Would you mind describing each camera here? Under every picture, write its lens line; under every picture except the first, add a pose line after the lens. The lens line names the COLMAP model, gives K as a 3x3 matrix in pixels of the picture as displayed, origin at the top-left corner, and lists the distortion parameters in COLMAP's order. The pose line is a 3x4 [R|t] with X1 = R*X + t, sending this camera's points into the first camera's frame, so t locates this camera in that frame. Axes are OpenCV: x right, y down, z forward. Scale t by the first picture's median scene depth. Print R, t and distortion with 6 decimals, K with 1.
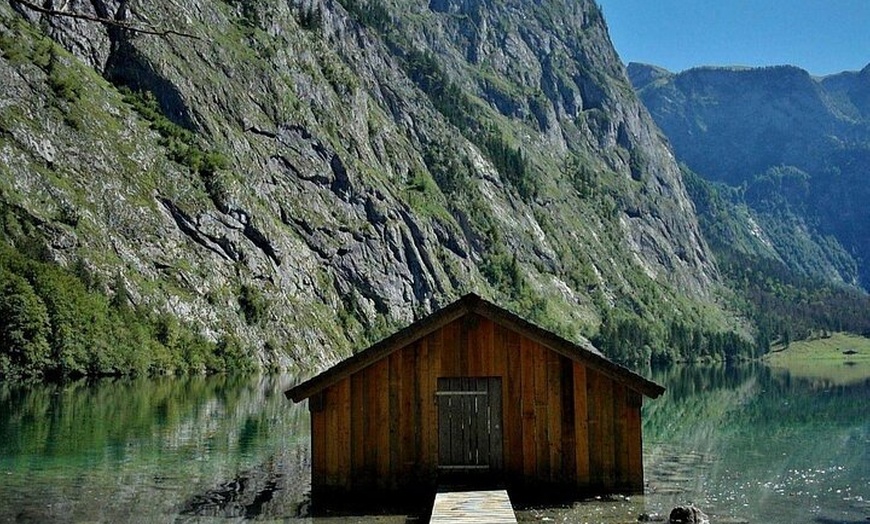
lens RADIAL K [[931.0, 0, 435.0], [0, 931.0, 262.0], [0, 0, 1]] dist [-0.010308, -0.006909]
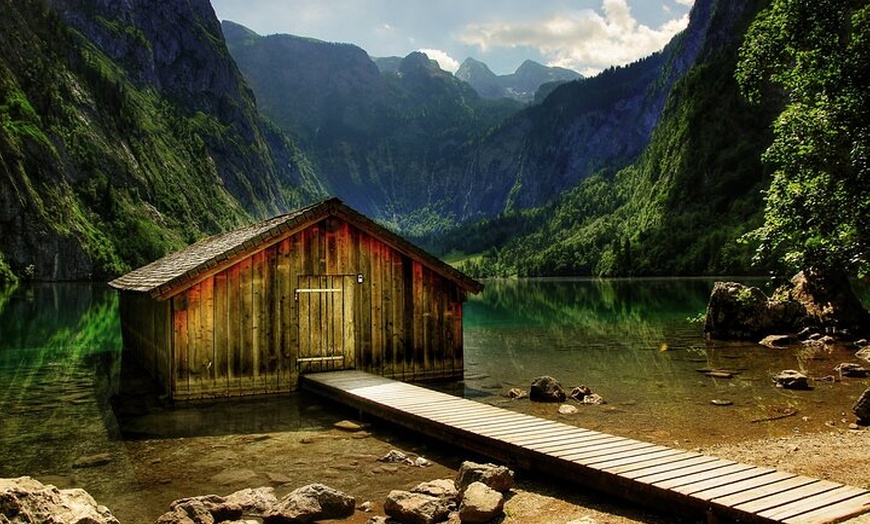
lens RADIAL K [[777.4, 0, 353.9], [0, 777.4, 248.8], [0, 0, 1]] dist [-0.010076, -0.009195]
pose [[0.862306, 0.029481, 0.505529, -0.133838], [-0.059129, 0.997337, 0.042697, 0.018281], [-0.502924, -0.066709, 0.861752, 0.074601]]
